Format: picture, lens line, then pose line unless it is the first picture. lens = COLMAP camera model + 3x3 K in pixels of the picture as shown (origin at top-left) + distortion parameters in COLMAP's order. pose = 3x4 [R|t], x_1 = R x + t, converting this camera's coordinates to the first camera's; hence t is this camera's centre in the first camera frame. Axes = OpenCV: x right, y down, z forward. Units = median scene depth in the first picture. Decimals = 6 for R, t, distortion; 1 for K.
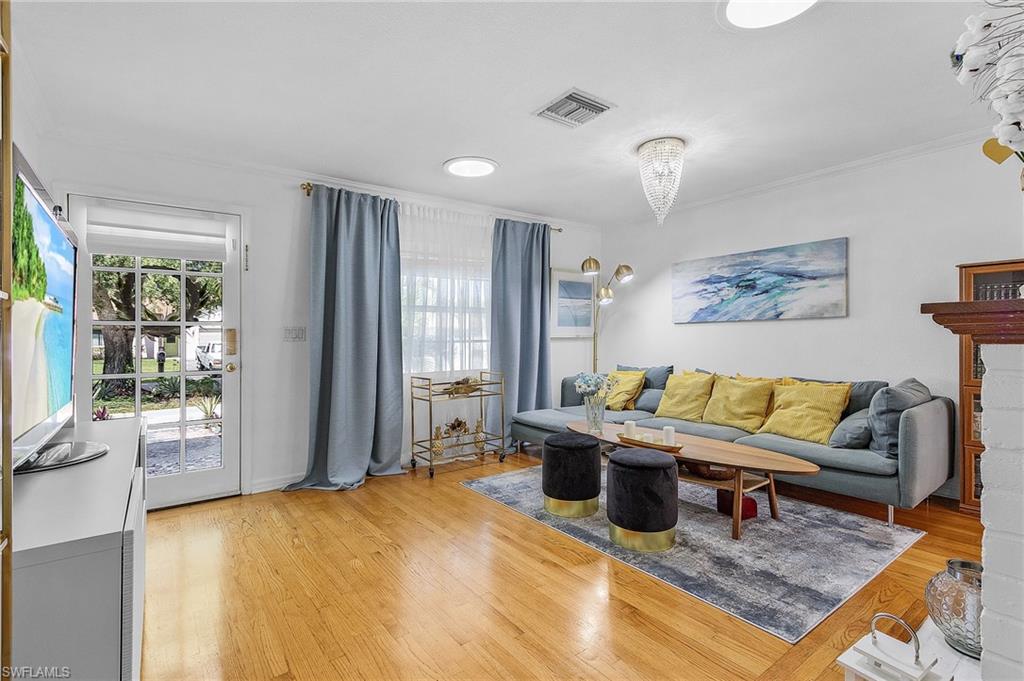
lens RADIAL K [[477.1, 0, 512.0], [0, 477.1, 340.5], [0, 0, 1]] dist [0.001767, 0.000244]
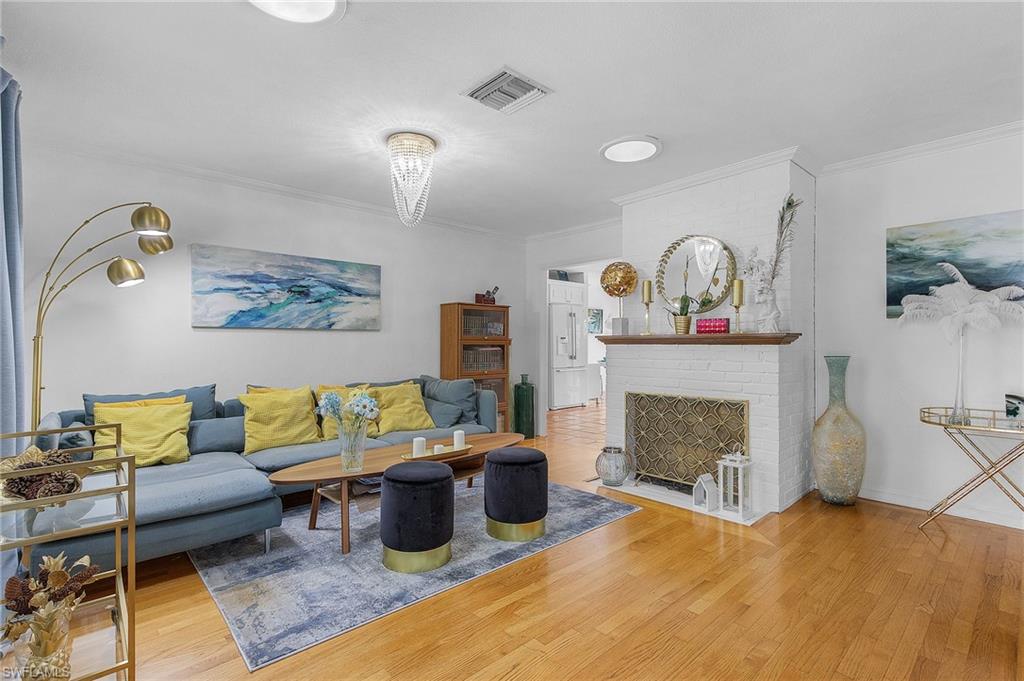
lens RADIAL K [[477.1, 0, 512.0], [0, 477.1, 340.5], [0, 0, 1]] dist [0.001767, 0.000244]
pose [[-0.104952, 0.021051, 0.994254, -0.496321], [0.010335, 0.999745, -0.020076, 0.005056], [-0.994424, 0.008168, -0.105143, 0.691259]]
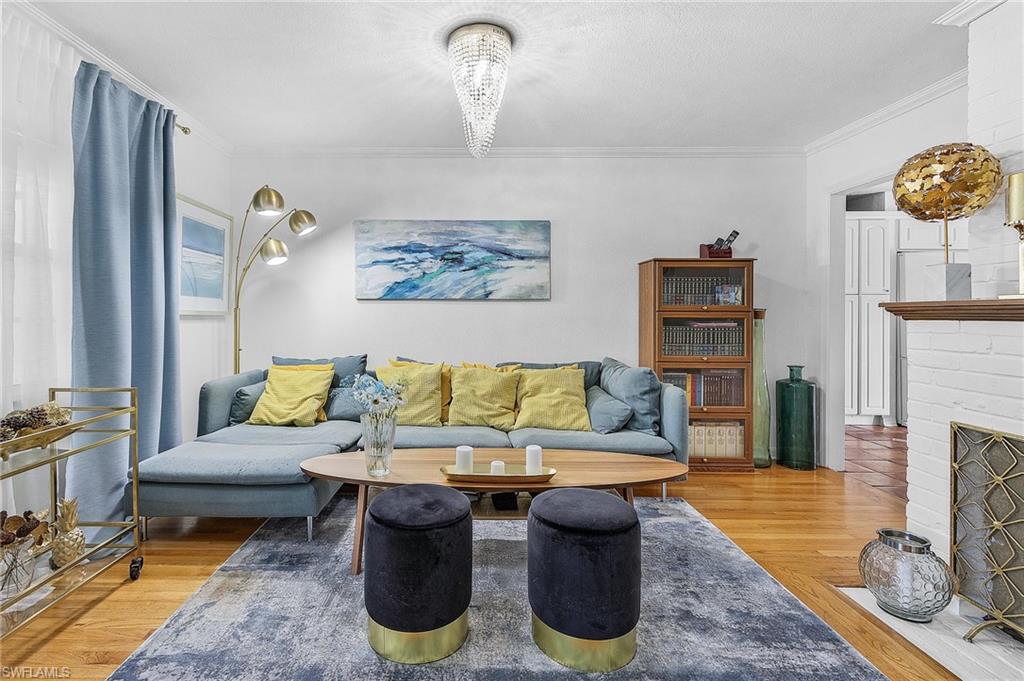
lens RADIAL K [[486.8, 0, 455.4], [0, 486.8, 321.5], [0, 0, 1]] dist [0.000823, 0.000135]
pose [[0.610573, 0.006873, 0.791930, -0.210883], [-0.006548, 0.999972, -0.003631, 0.002303], [-0.791933, -0.002968, 0.610601, 0.460370]]
